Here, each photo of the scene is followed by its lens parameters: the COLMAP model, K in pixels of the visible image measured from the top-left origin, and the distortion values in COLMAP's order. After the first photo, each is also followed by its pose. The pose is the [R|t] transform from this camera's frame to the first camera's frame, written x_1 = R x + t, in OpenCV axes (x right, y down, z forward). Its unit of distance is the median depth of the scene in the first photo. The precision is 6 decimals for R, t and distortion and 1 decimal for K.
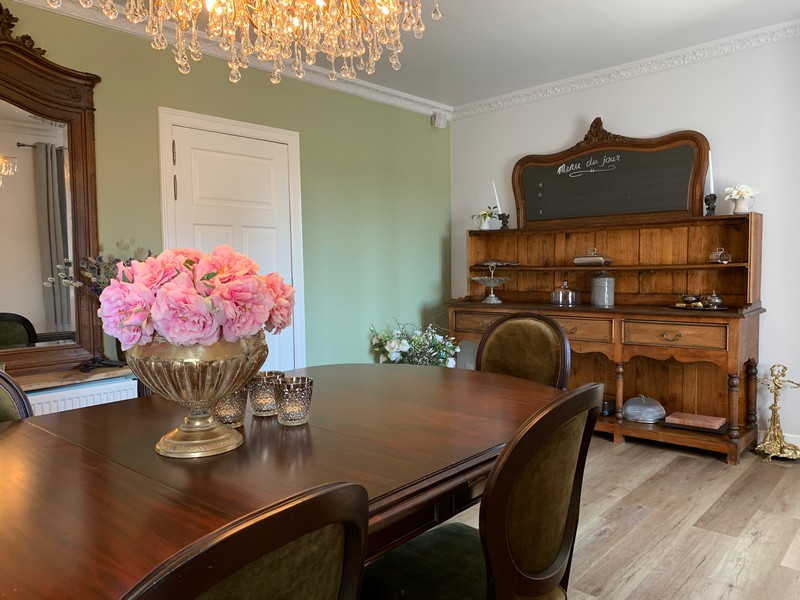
lens RADIAL K [[623.9, 0, 396.9], [0, 623.9, 297.6], [0, 0, 1]] dist [0.035041, -0.020880]
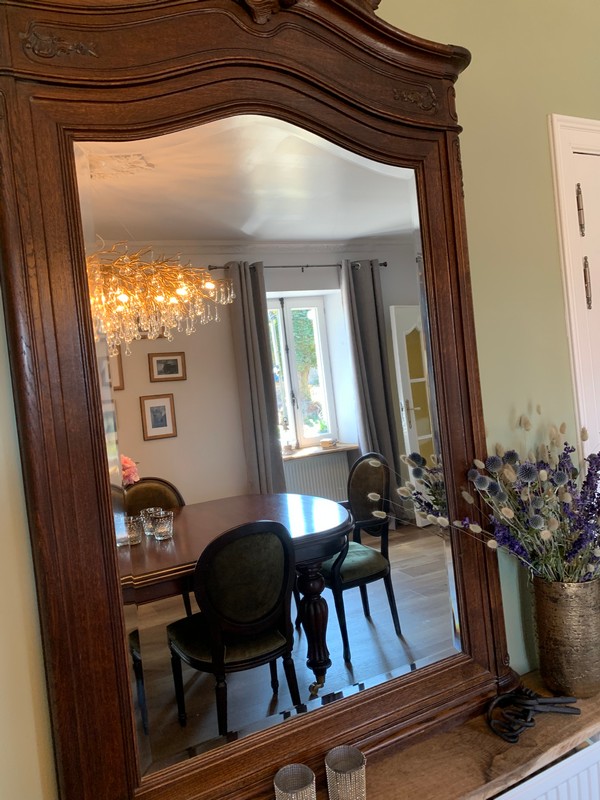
lens RADIAL K [[623.9, 0, 300.8], [0, 623.9, 399.3], [0, 0, 1]] dist [0.035041, -0.020880]
pose [[0.935342, -0.059568, -0.348695, -0.442512], [0.060659, 0.998128, -0.007799, -0.109414], [0.348506, -0.013857, 0.937204, 0.538877]]
